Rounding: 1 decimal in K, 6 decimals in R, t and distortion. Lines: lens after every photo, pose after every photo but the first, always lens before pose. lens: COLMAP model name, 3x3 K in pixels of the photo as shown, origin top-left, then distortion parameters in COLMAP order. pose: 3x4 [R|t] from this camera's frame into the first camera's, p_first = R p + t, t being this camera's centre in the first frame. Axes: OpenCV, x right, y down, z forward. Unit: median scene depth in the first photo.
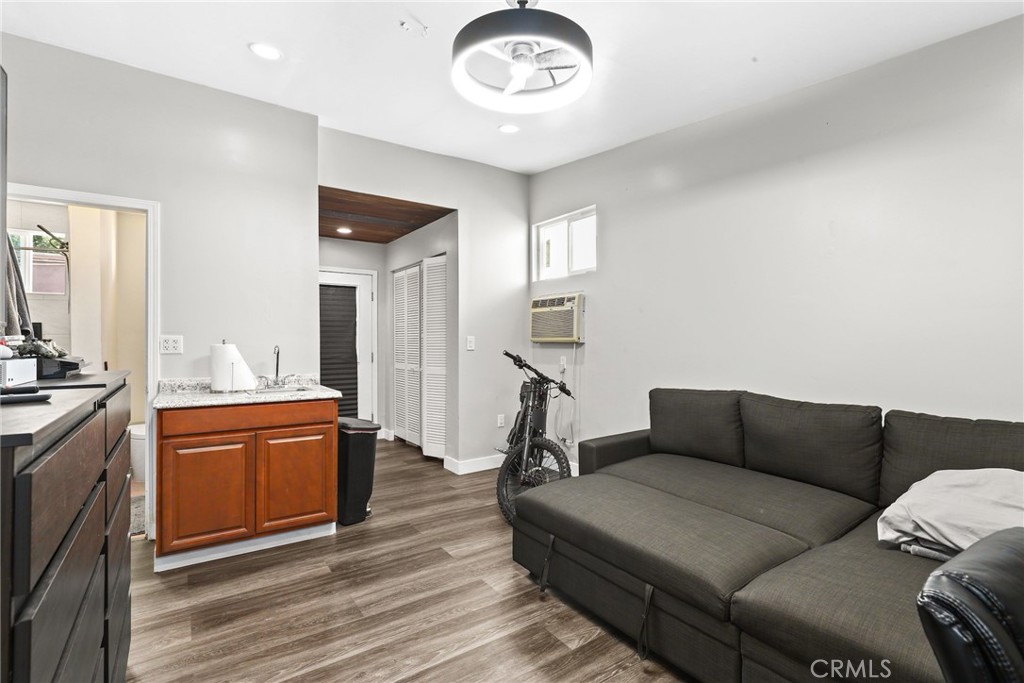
lens RADIAL K [[461.5, 0, 512.0], [0, 461.5, 341.5], [0, 0, 1]] dist [0.003025, 0.000518]
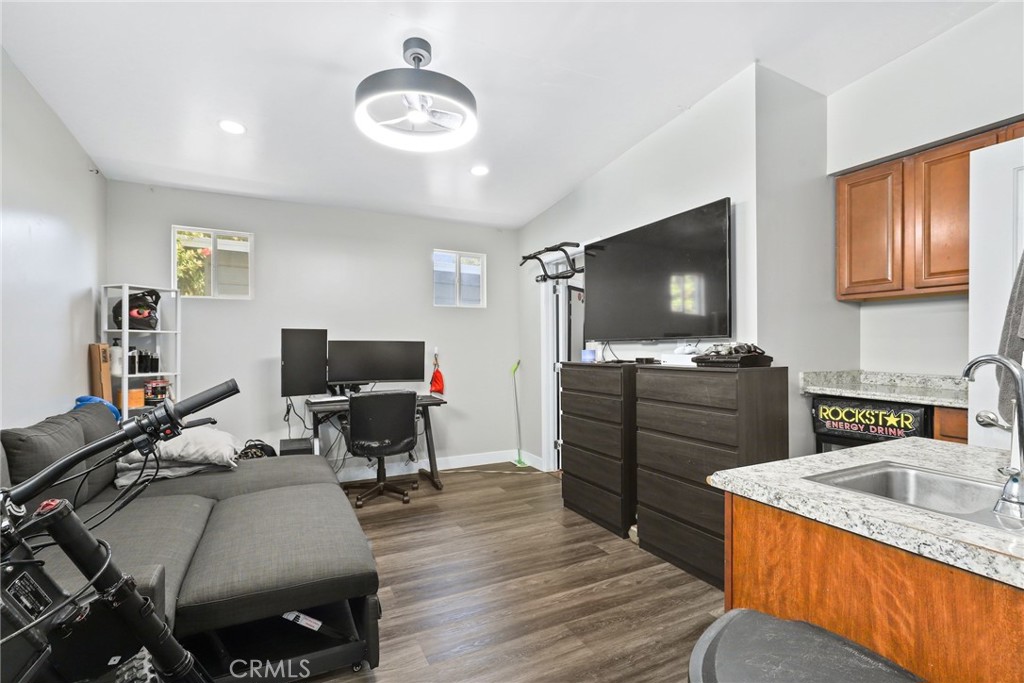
lens RADIAL K [[461.5, 0, 512.0], [0, 461.5, 341.5], [0, 0, 1]] dist [0.003025, 0.000518]
pose [[-0.988861, 0.003263, 0.148806, -0.342182], [0.001491, 0.999927, -0.012016, 0.004198], [-0.148834, -0.011660, -0.988793, 1.898772]]
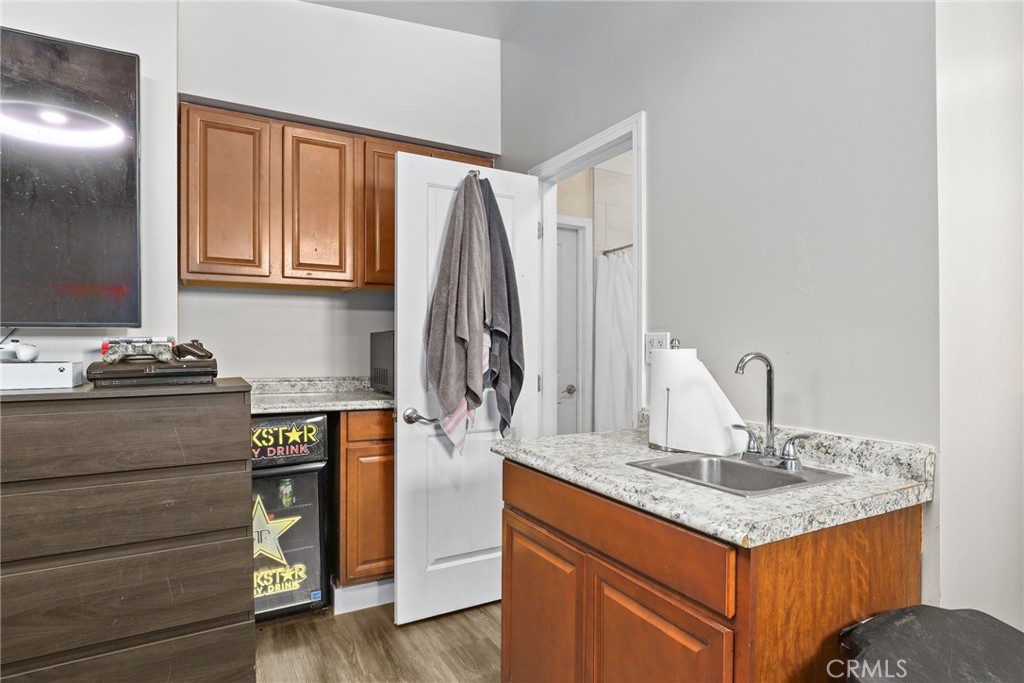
lens RADIAL K [[558.6, 0, 512.0], [0, 558.6, 341.5], [0, 0, 1]] dist [-0.018606, -0.000312]
pose [[-0.112200, -0.006059, -0.993667, -0.036422], [0.001258, 0.999980, -0.006239, 0.003481], [0.993685, -0.001950, -0.112190, 1.209839]]
